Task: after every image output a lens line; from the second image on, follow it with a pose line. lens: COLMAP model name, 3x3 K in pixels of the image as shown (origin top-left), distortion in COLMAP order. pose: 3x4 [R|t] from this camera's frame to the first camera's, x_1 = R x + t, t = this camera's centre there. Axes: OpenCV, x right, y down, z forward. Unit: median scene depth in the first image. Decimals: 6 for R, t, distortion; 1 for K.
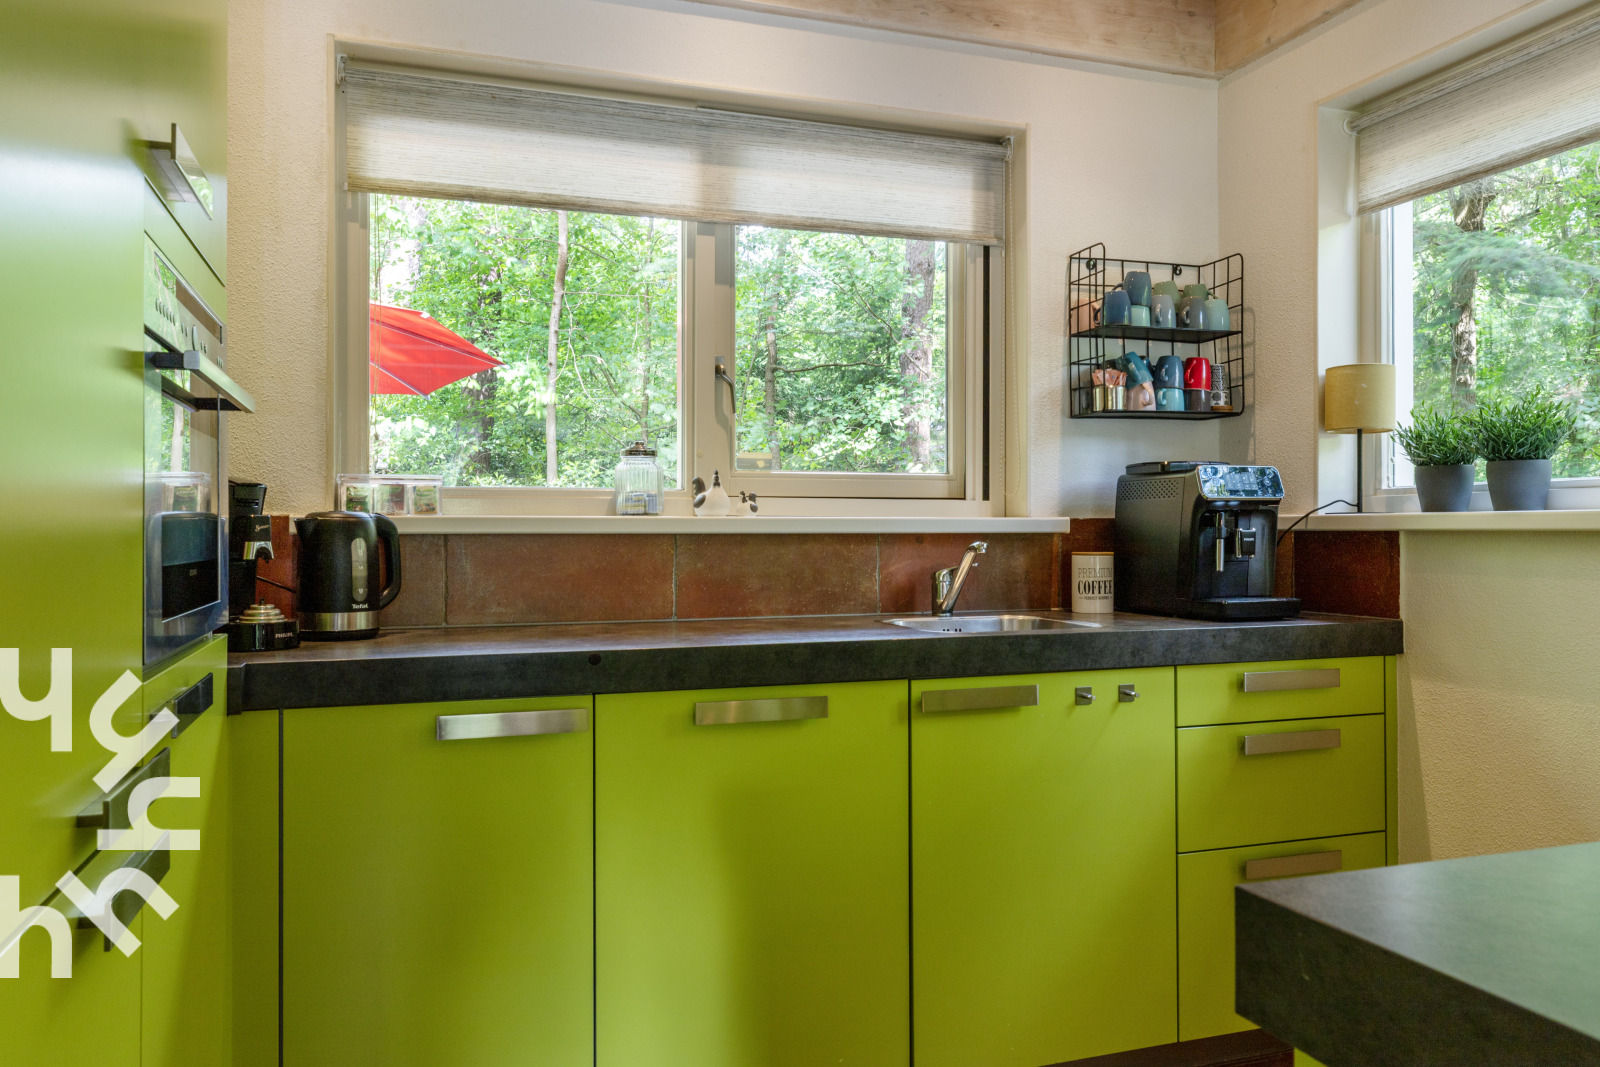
lens RADIAL K [[1194.1, 0, 809.2], [0, 1194.1, 538.3], [0, 0, 1]] dist [0.002864, 0.000008]
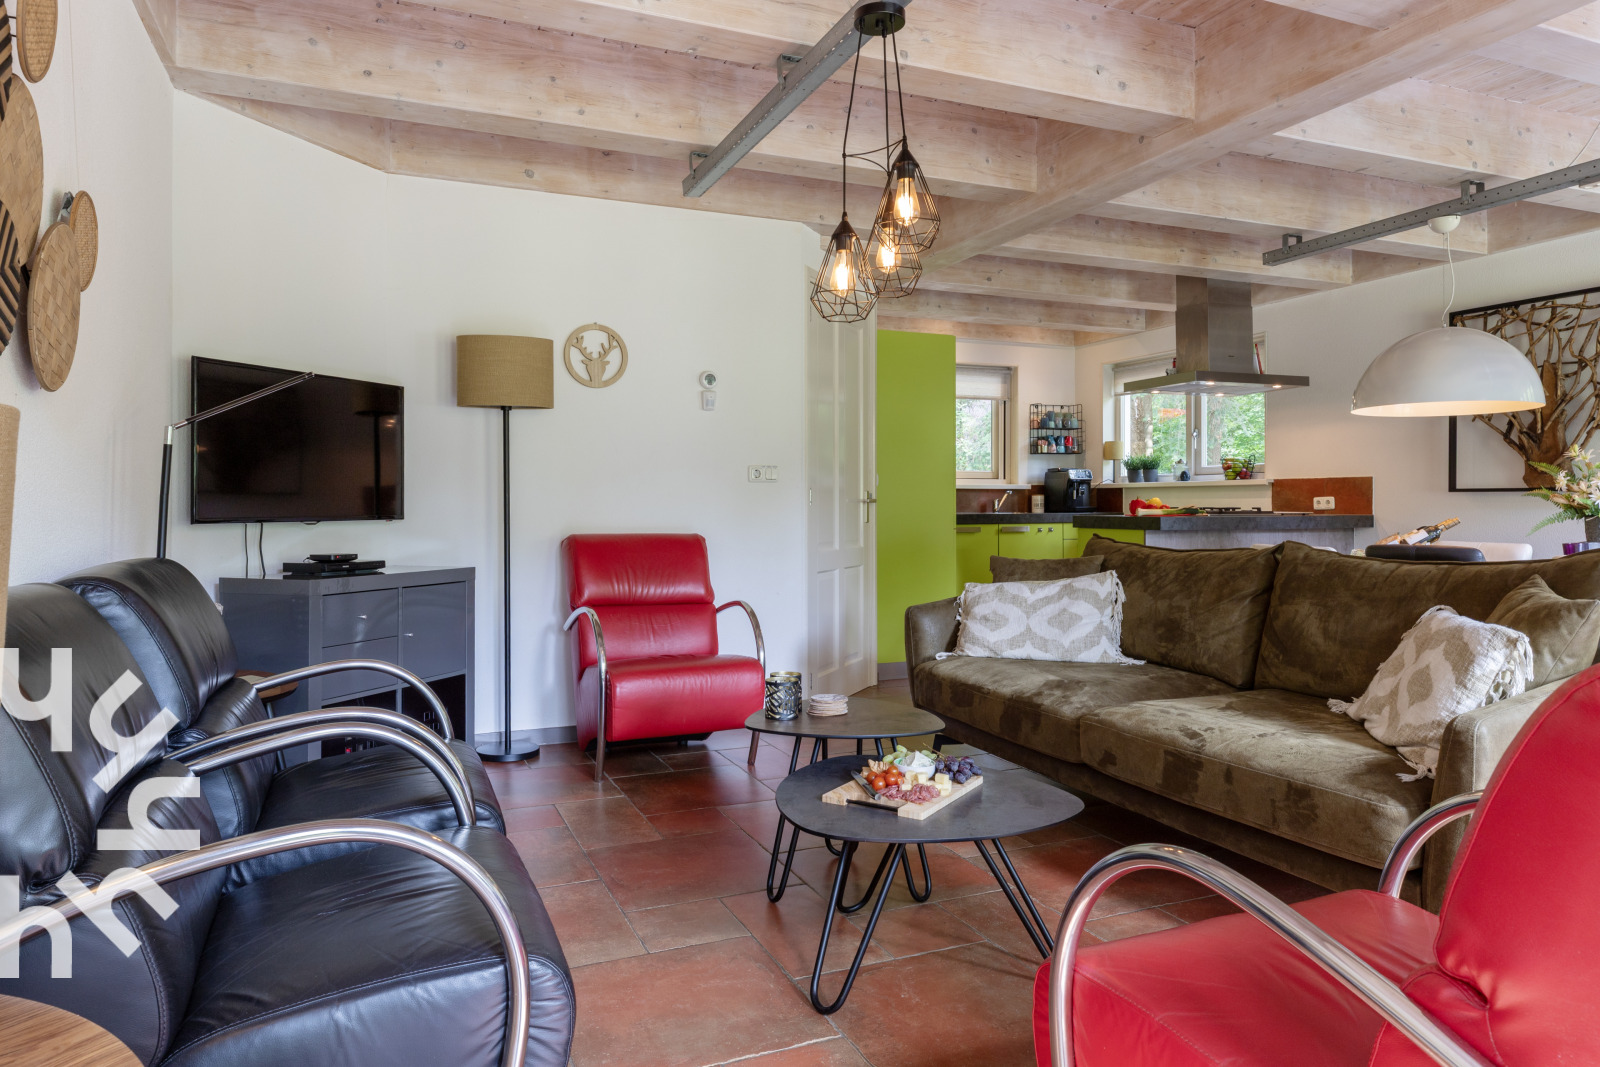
lens RADIAL K [[1010.4, 0, 792.3], [0, 1010.4, 519.3], [0, 0, 1]] dist [0.006323, 0.001130]
pose [[0.998696, 0.000420, 0.051056, -0.596801], [-0.001230, 0.999874, 0.015833, 0.036251], [-0.051043, -0.015875, 0.998570, -1.804603]]
